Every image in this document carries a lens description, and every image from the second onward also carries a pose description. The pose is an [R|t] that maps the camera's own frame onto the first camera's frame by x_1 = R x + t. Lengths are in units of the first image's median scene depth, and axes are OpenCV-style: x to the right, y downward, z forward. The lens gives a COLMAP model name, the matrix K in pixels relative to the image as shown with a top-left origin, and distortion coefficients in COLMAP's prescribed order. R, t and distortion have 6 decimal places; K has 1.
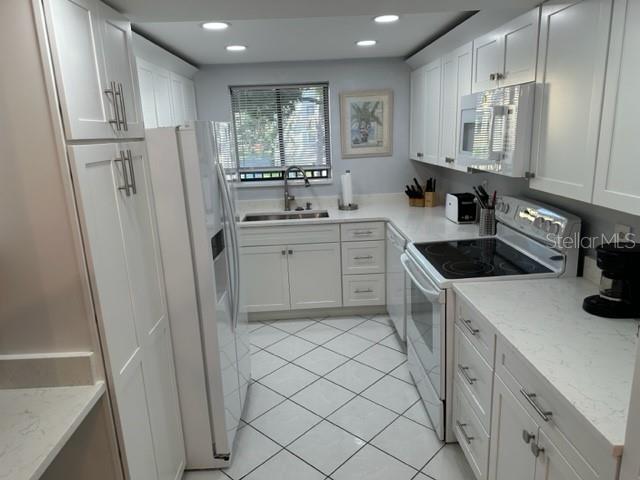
lens RADIAL K [[451.9, 0, 321.0], [0, 451.9, 236.6], [0, 0, 1]] dist [0.009580, -0.006540]
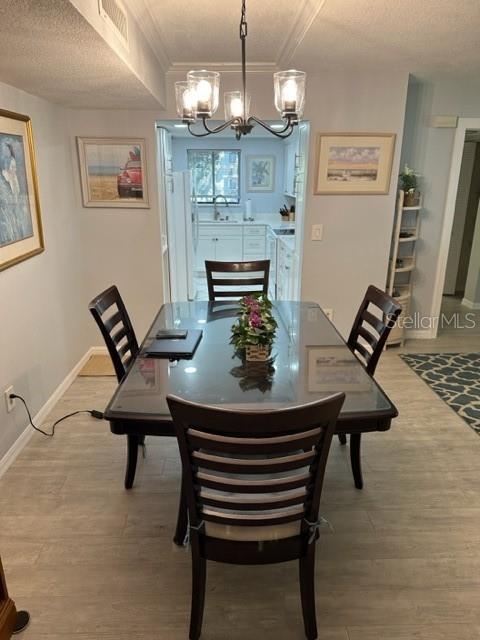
lens RADIAL K [[451.9, 0, 237.9], [0, 451.9, 325.0], [0, 0, 1]] dist [0.009580, -0.006540]
pose [[0.998963, 0.045404, 0.003505, 0.030465], [-0.045538, 0.995400, 0.084298, 0.212675], [0.000338, -0.084370, 0.996434, -0.885584]]
